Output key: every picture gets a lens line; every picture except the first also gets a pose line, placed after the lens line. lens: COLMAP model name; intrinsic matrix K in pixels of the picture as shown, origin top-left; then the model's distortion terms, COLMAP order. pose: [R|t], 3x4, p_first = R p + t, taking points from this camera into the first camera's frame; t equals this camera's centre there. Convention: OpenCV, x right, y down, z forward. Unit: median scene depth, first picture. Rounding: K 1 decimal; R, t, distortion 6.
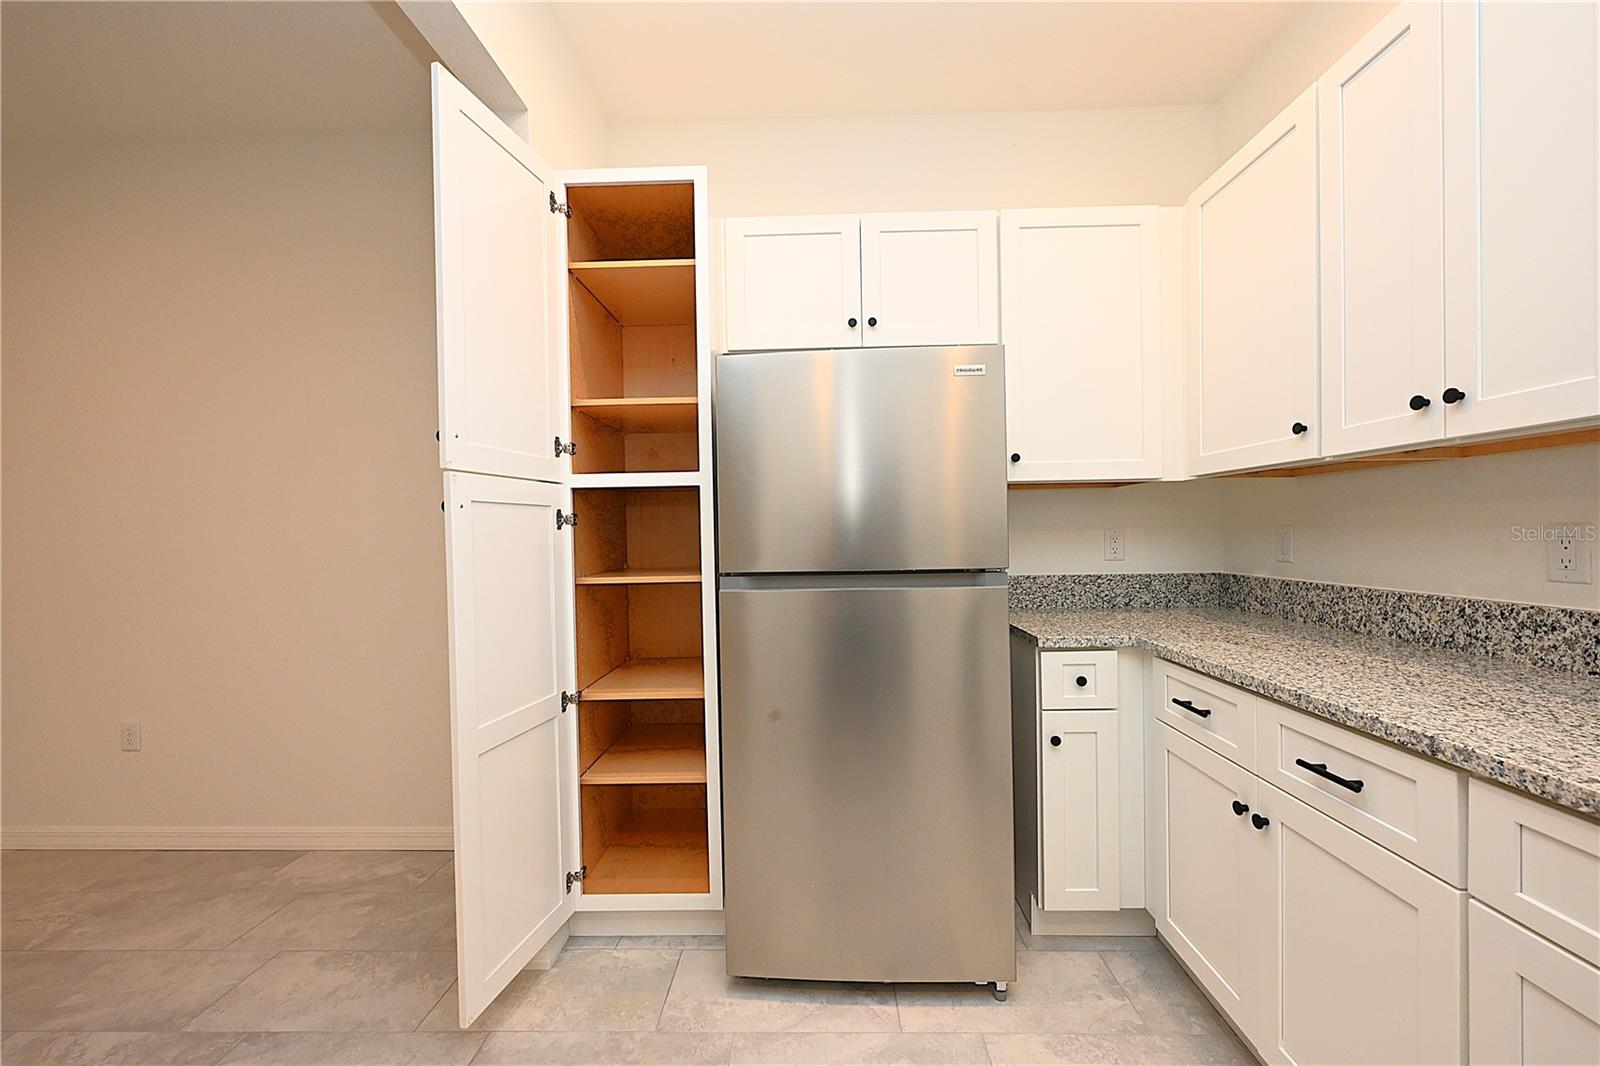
lens RADIAL K [[631.6, 0, 805.9], [0, 631.6, 537.9], [0, 0, 1]] dist [-0.001559, 0.000324]
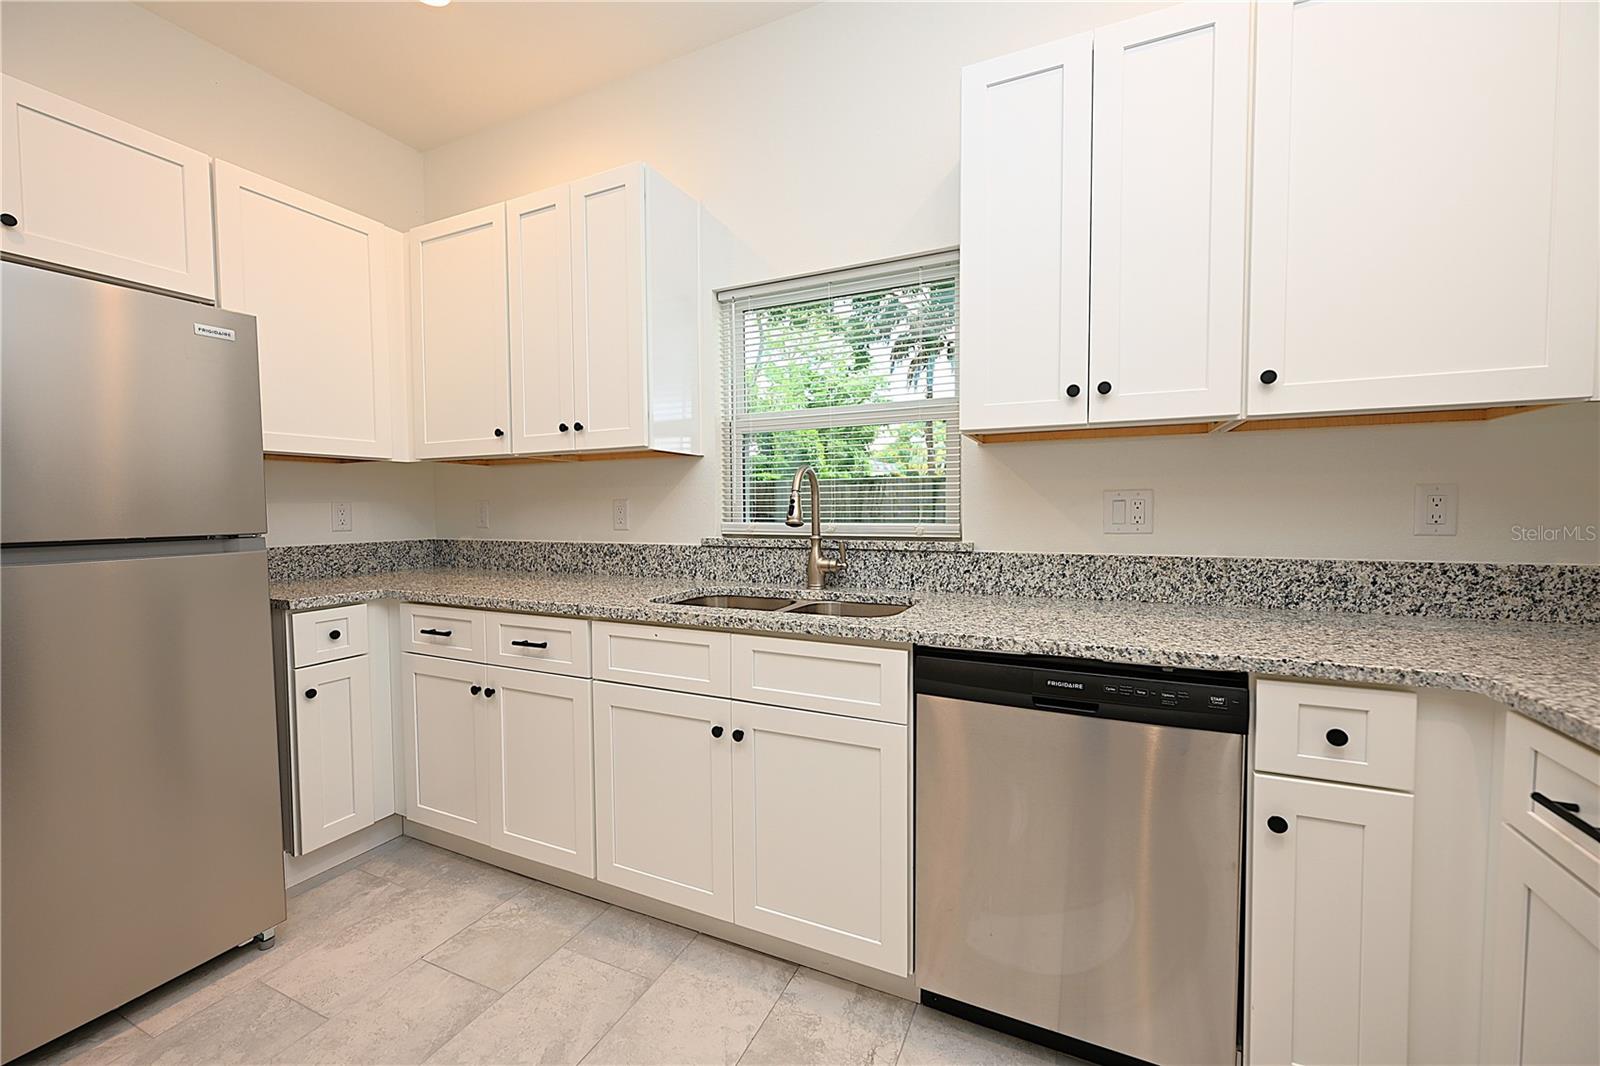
lens RADIAL K [[631.6, 0, 800.2], [0, 631.6, 533.8], [0, 0, 1]] dist [-0.001559, 0.000324]
pose [[0.397737, -0.025632, 0.917142, -0.266647], [0.008833, 0.999670, 0.024107, 0.029543], [-0.917457, -0.001487, 0.397832, -0.208840]]
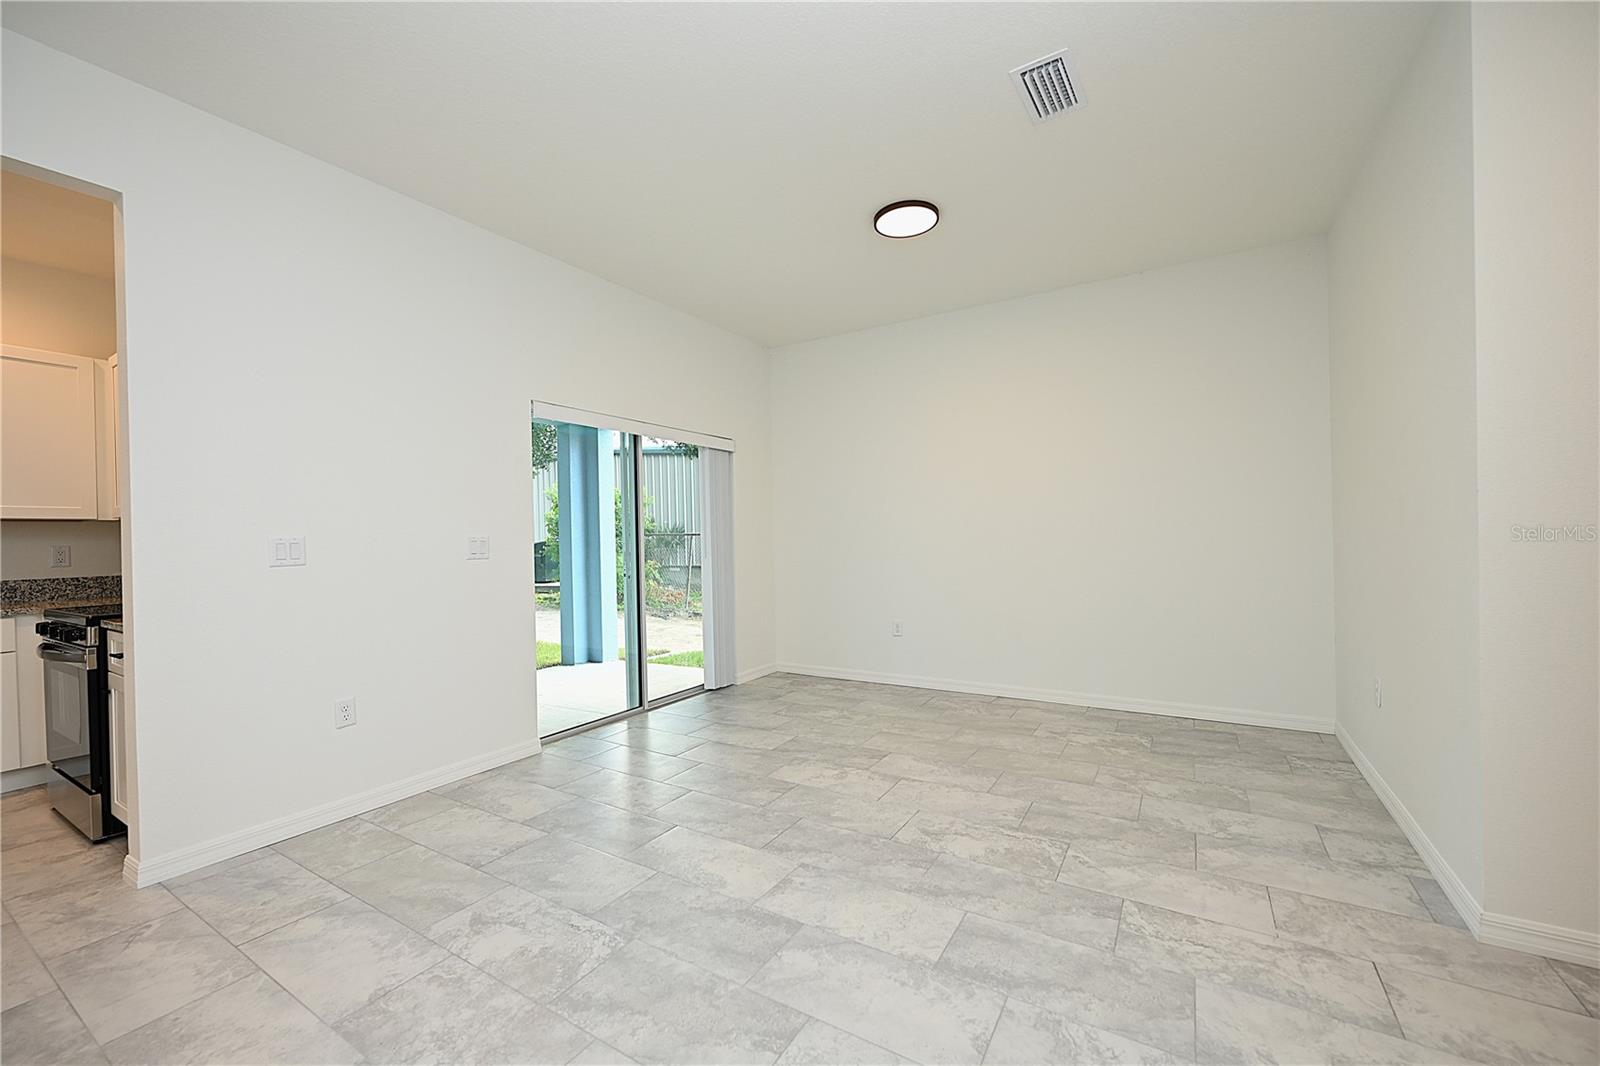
lens RADIAL K [[631.6, 0, 798.4], [0, 631.6, 537.0], [0, 0, 1]] dist [-0.001559, 0.000324]
pose [[-0.864648, 0.038964, 0.500866, -2.285994], [0.042959, 0.999071, -0.003561, 0.072309], [-0.500539, 0.018437, -0.865518, -0.073991]]
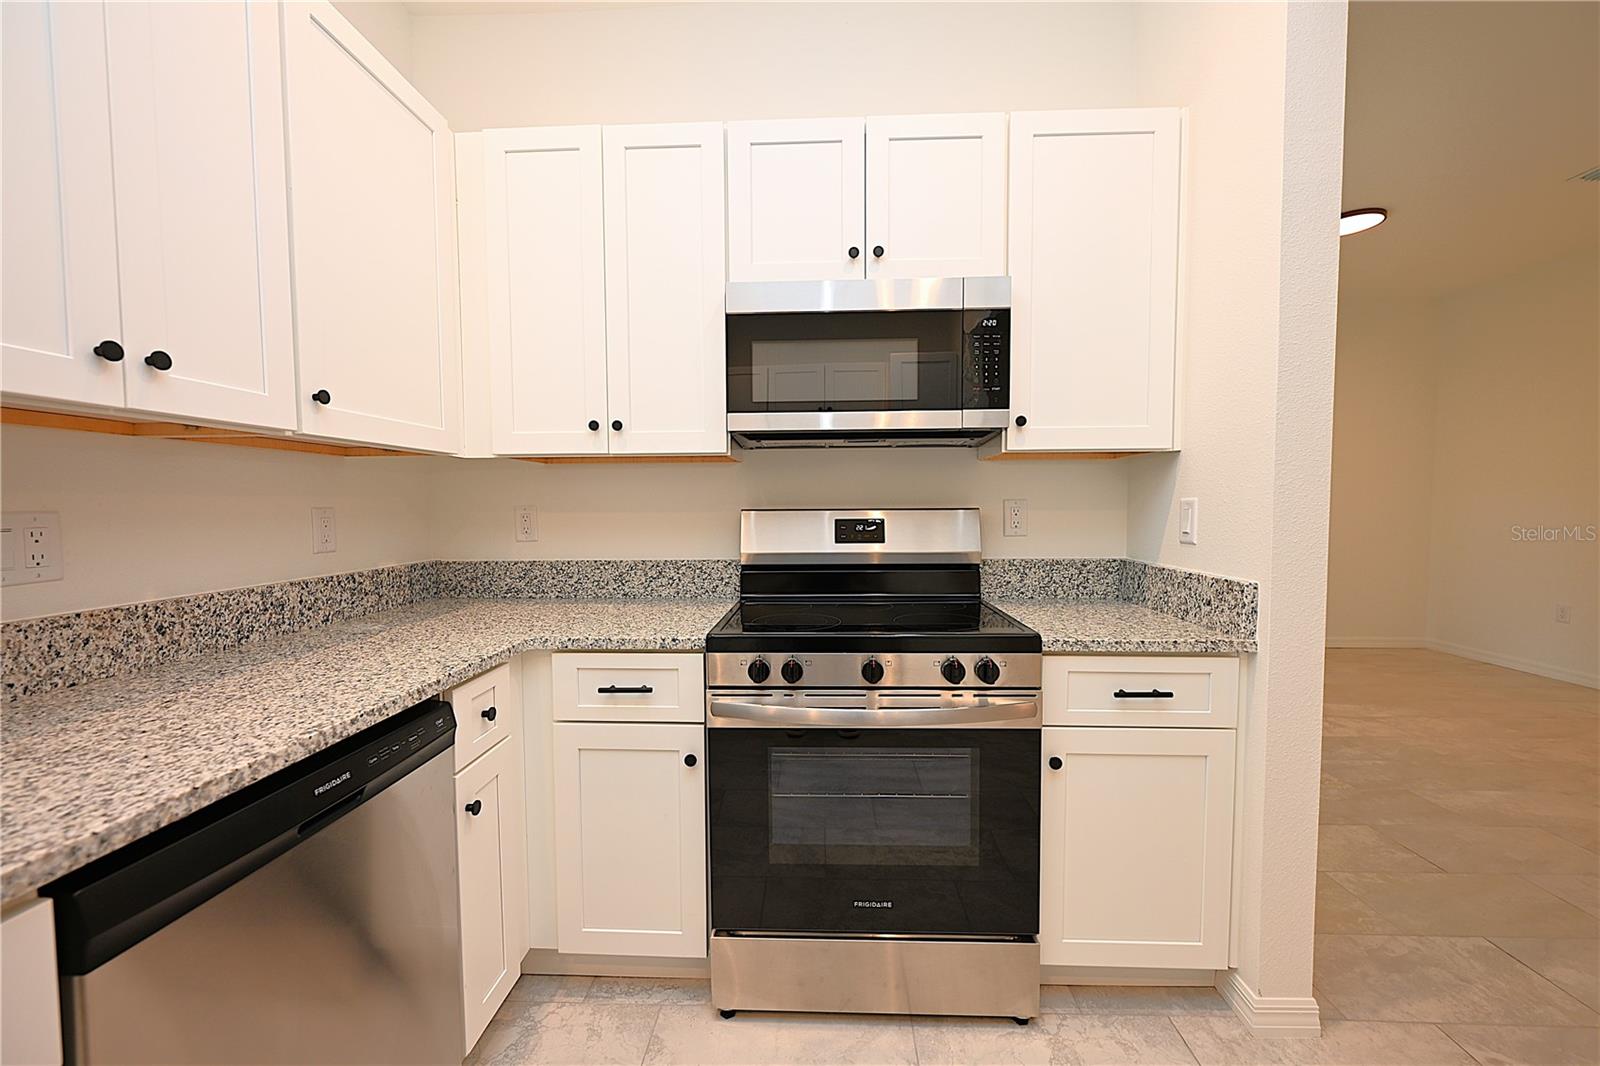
lens RADIAL K [[631.6, 0, 803.2], [0, 631.6, 535.7], [0, 0, 1]] dist [-0.001559, 0.000324]
pose [[-0.999524, 0.024260, 0.019044, 0.094081], [0.025372, 0.997845, 0.060513, -0.005777], [-0.017535, 0.060968, -0.997986, 0.295046]]
